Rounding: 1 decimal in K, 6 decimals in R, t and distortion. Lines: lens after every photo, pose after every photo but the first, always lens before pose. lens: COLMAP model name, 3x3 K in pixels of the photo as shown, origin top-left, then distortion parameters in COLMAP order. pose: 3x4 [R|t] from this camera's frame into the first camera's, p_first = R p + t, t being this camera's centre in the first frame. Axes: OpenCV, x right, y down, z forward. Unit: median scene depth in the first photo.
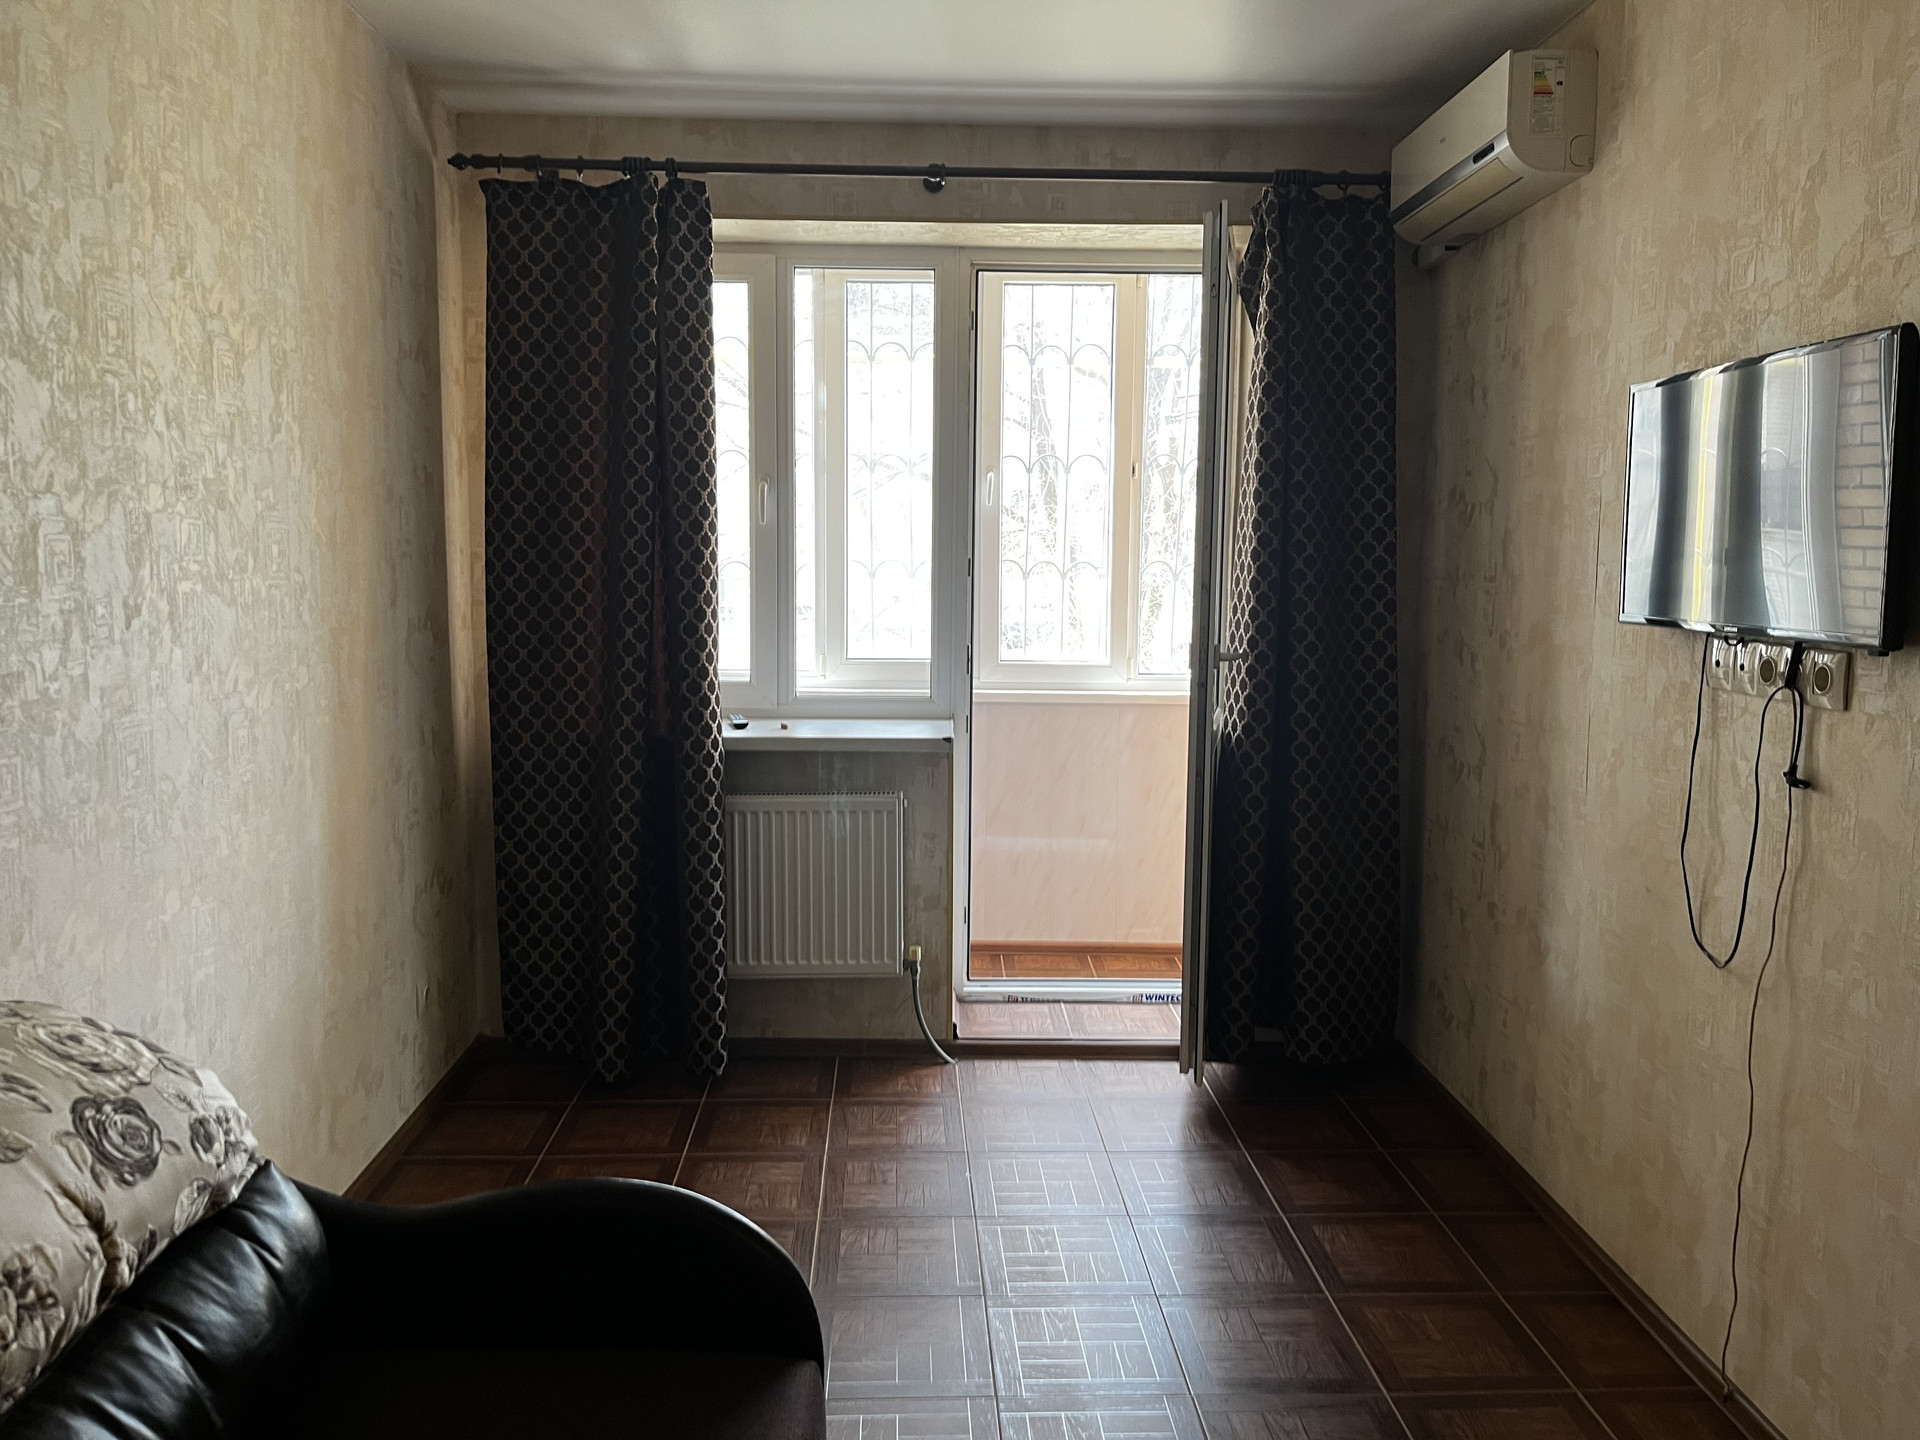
lens RADIAL K [[1465.2, 0, 967.2], [0, 1465.2, 696.3], [0, 0, 1]] dist [0.055151, -0.070536]
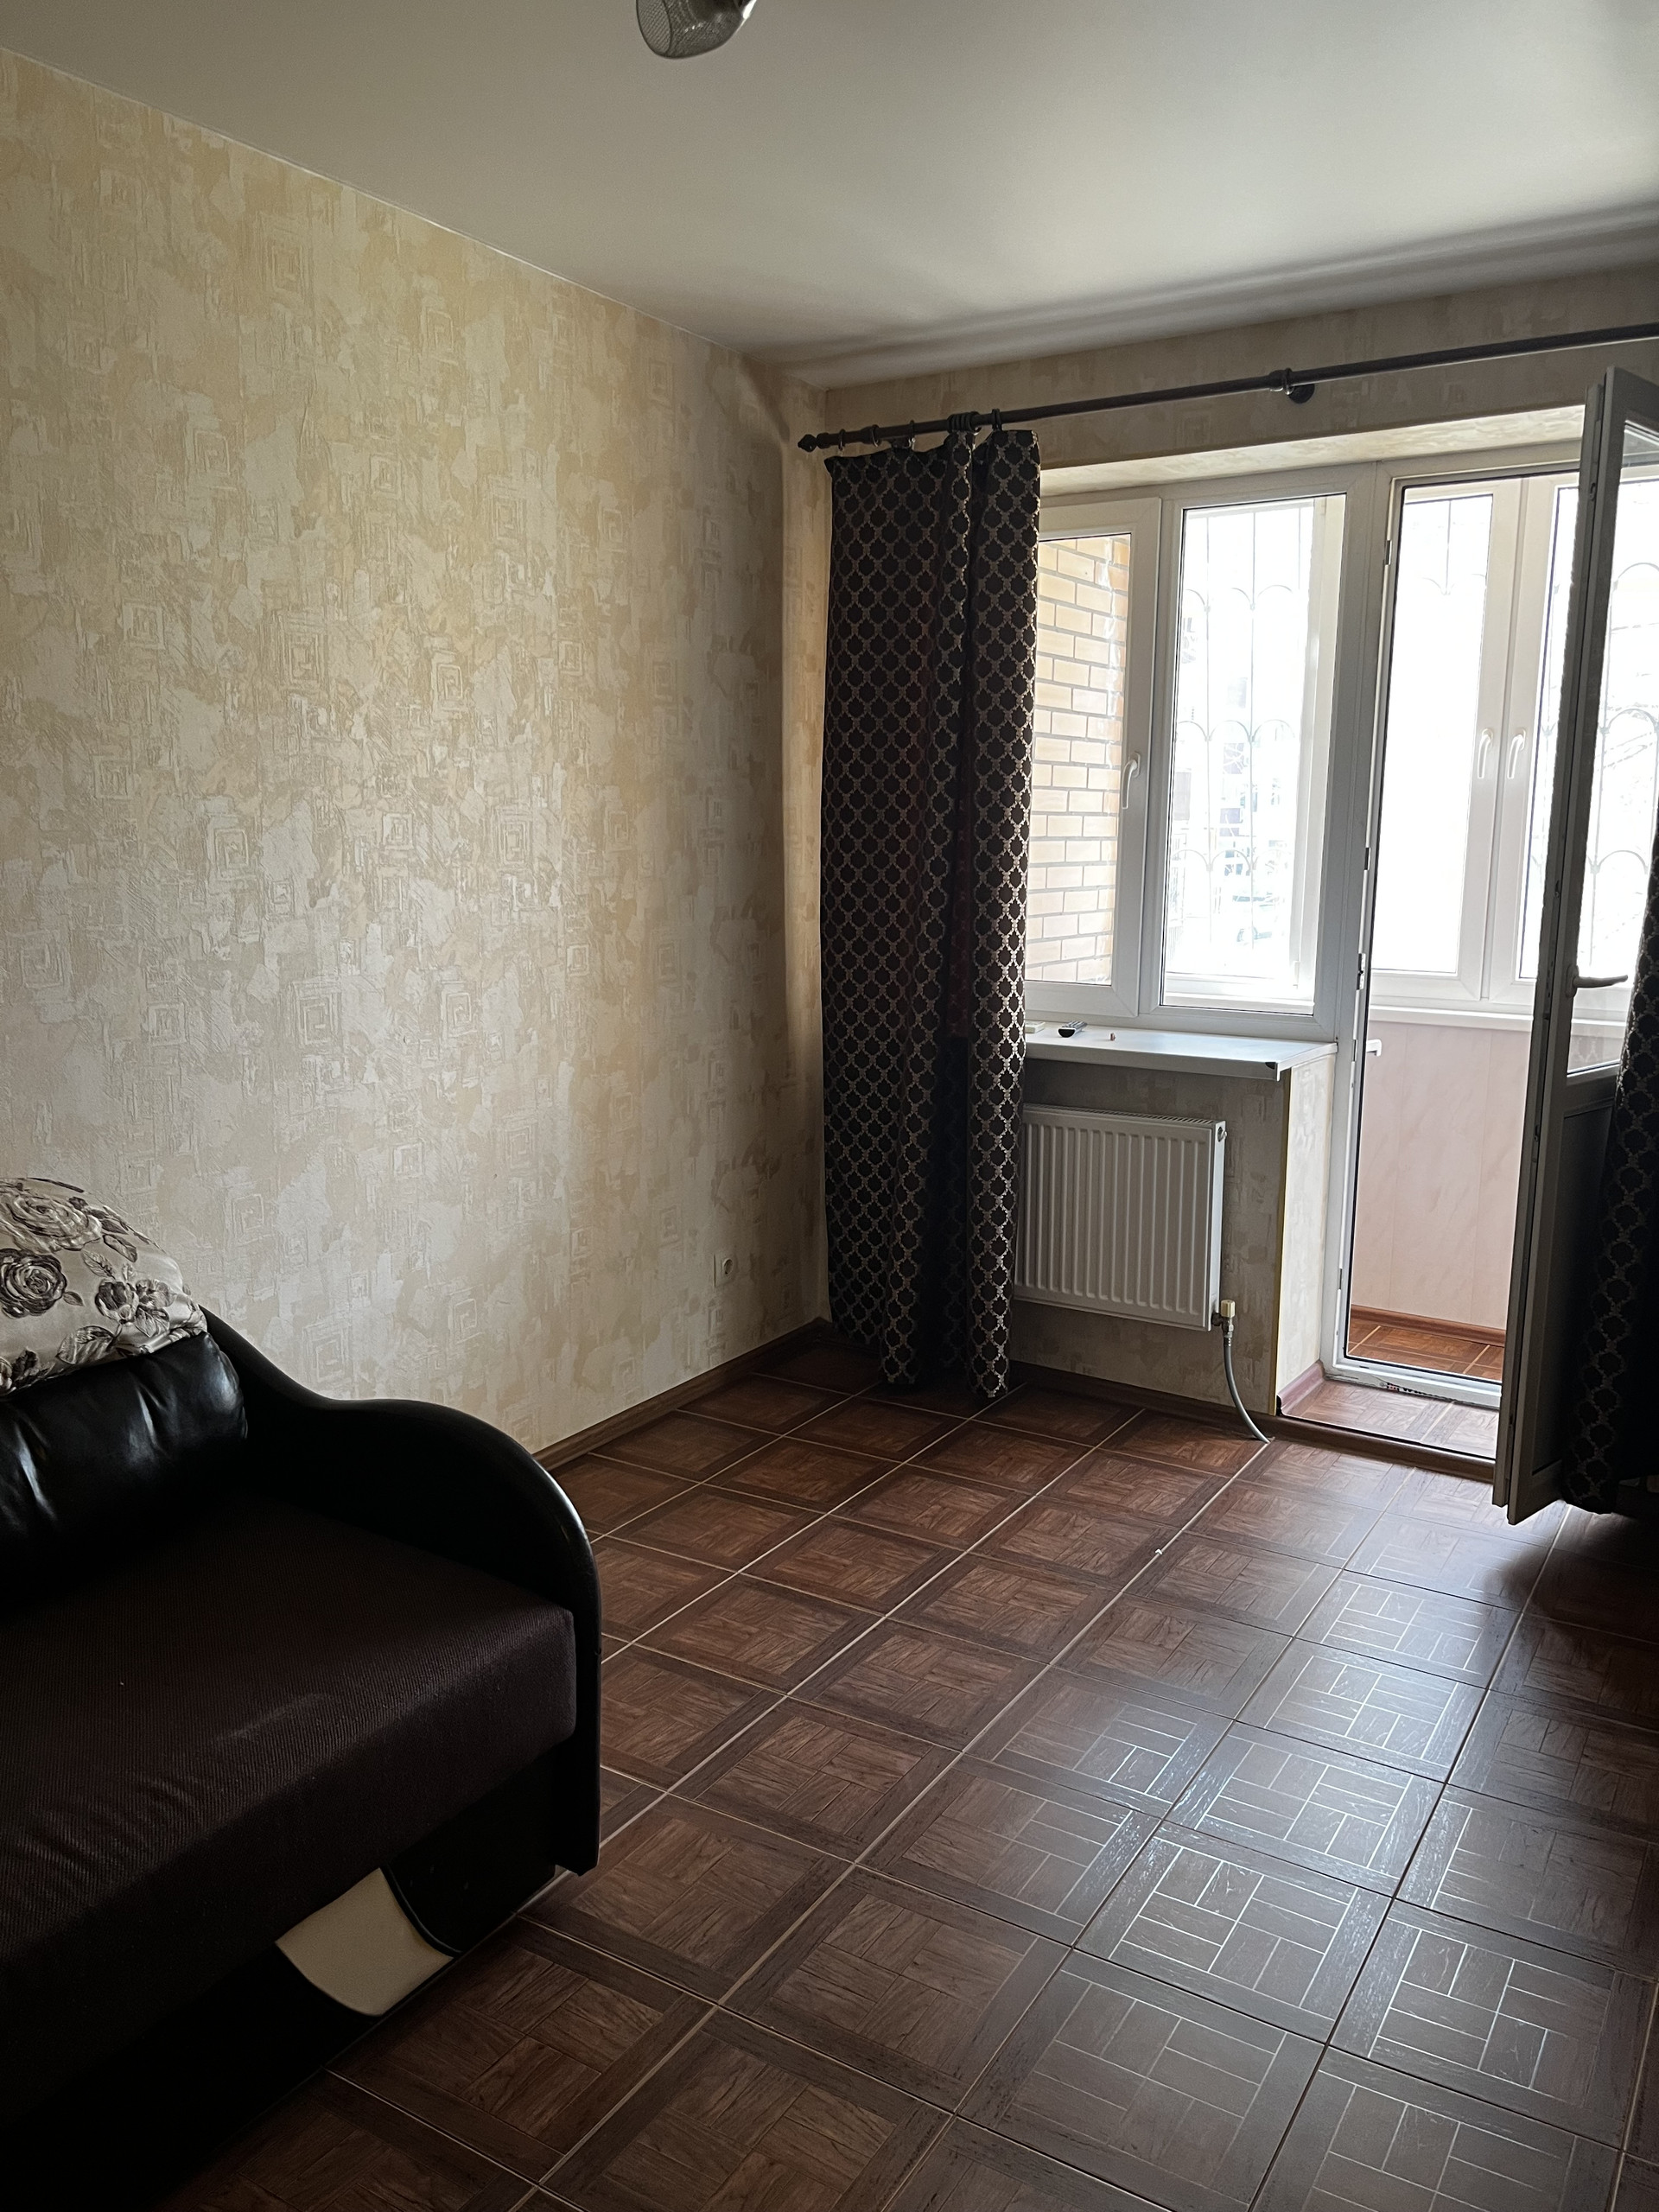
lens RADIAL K [[1688.0, 0, 850.9], [0, 1688.0, 1118.3], [0, 0, 1]] dist [0.055151, -0.070536]
pose [[0.826005, 0.095774, -0.555466, 0.383136], [-0.057373, 0.994626, 0.086177, -0.011945], [0.560735, -0.039314, 0.827061, 0.059573]]
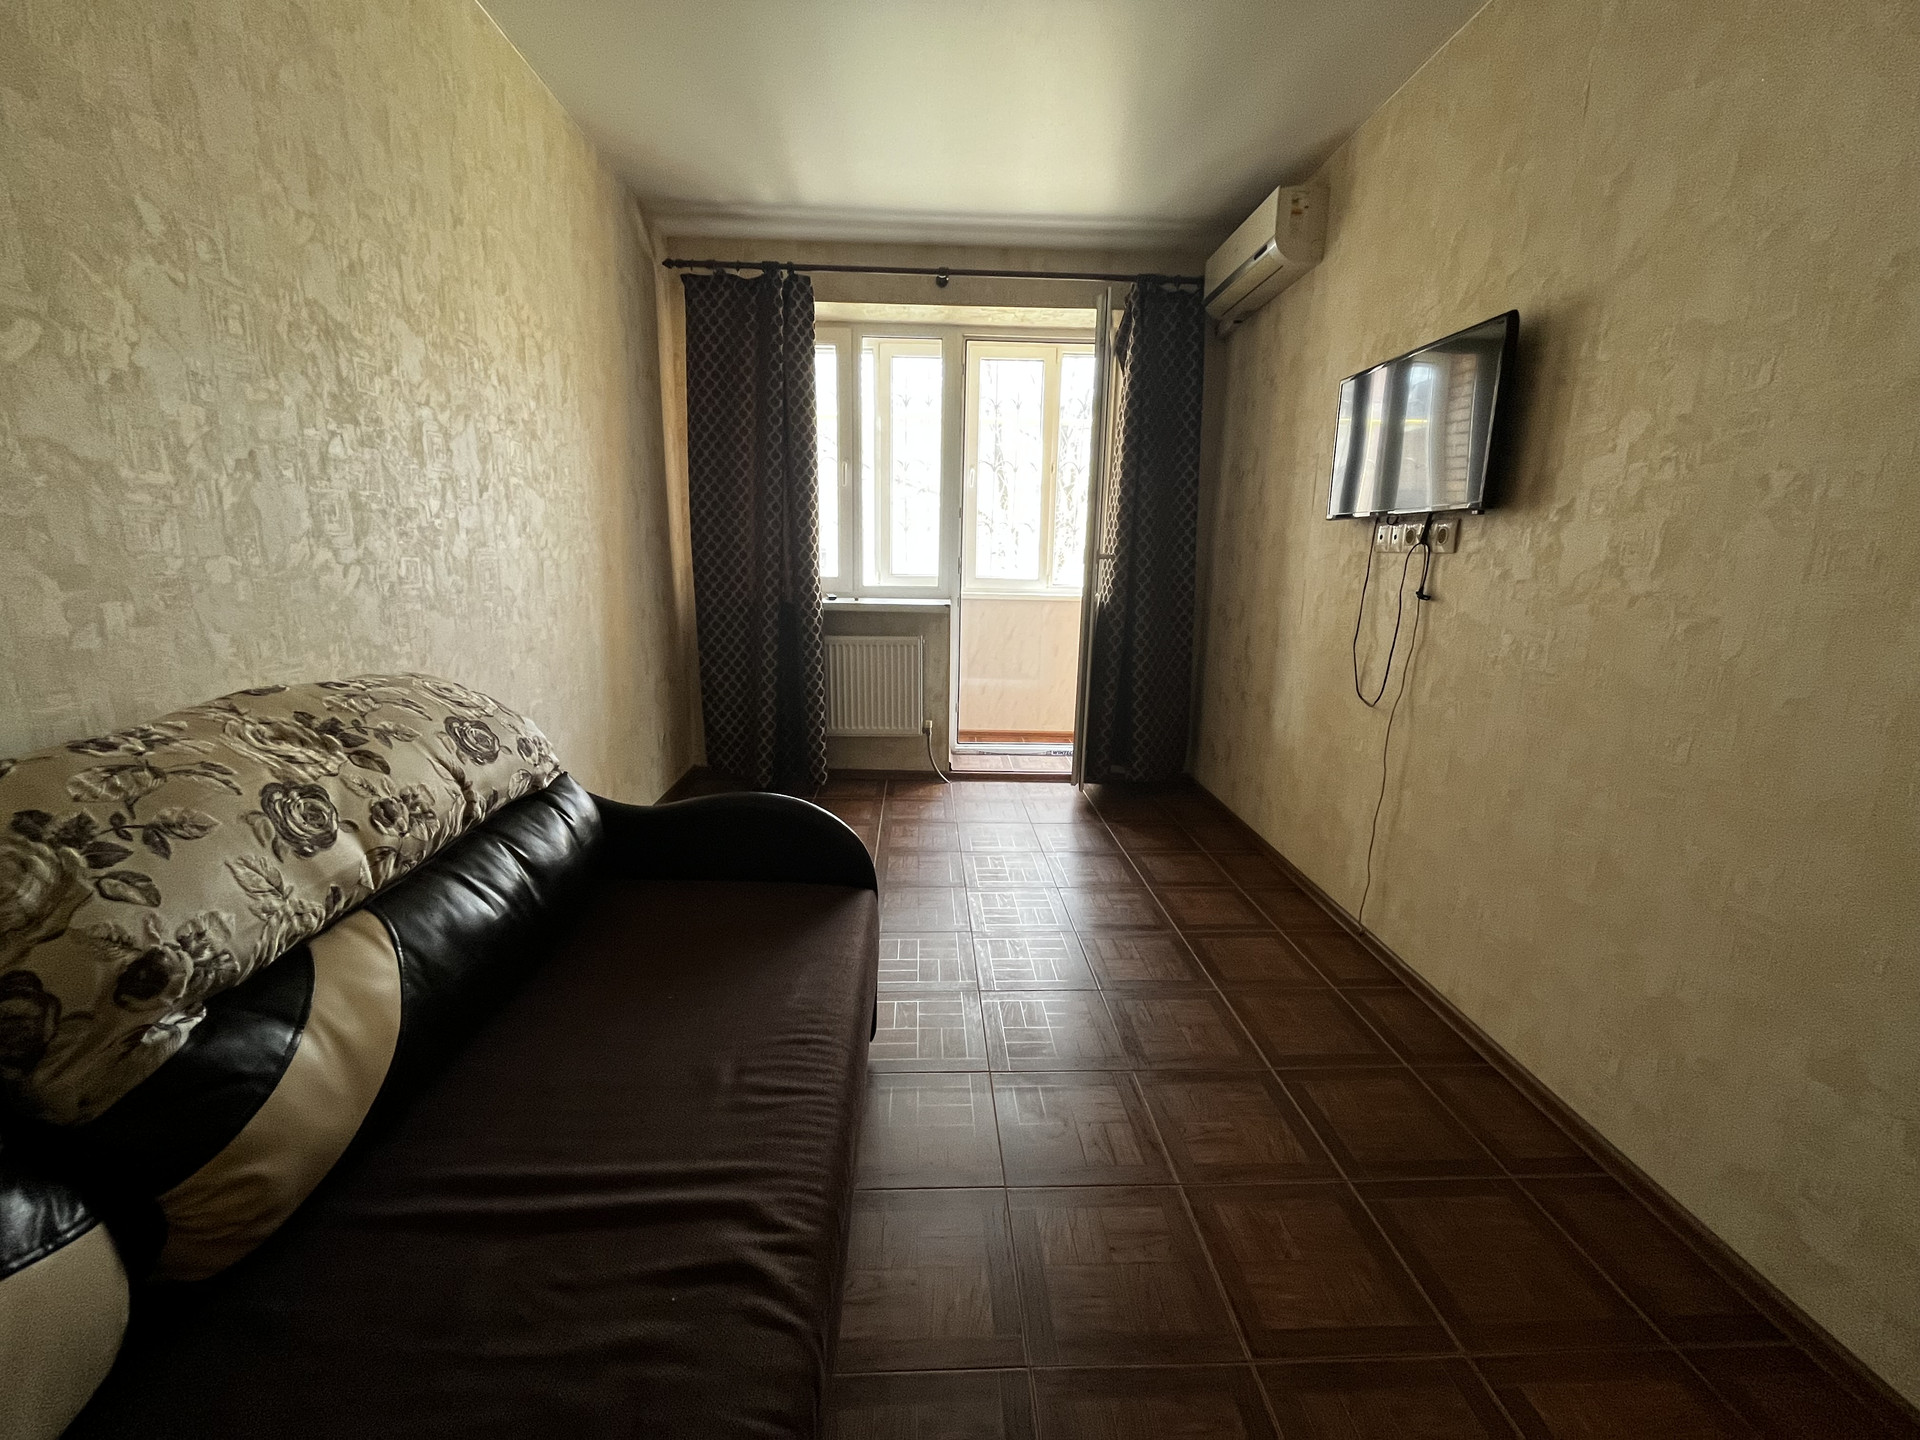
lens RADIAL K [[779.2, 0, 960.0], [0, 779.2, 716.4], [0, 0, 1]] dist [-0.003932, 0.000016]
pose [[0.999951, 0.009086, 0.003882, -0.000322], [-0.009452, 0.994086, 0.108182, 0.070265], [-0.002877, -0.108214, 0.994124, 0.035659]]
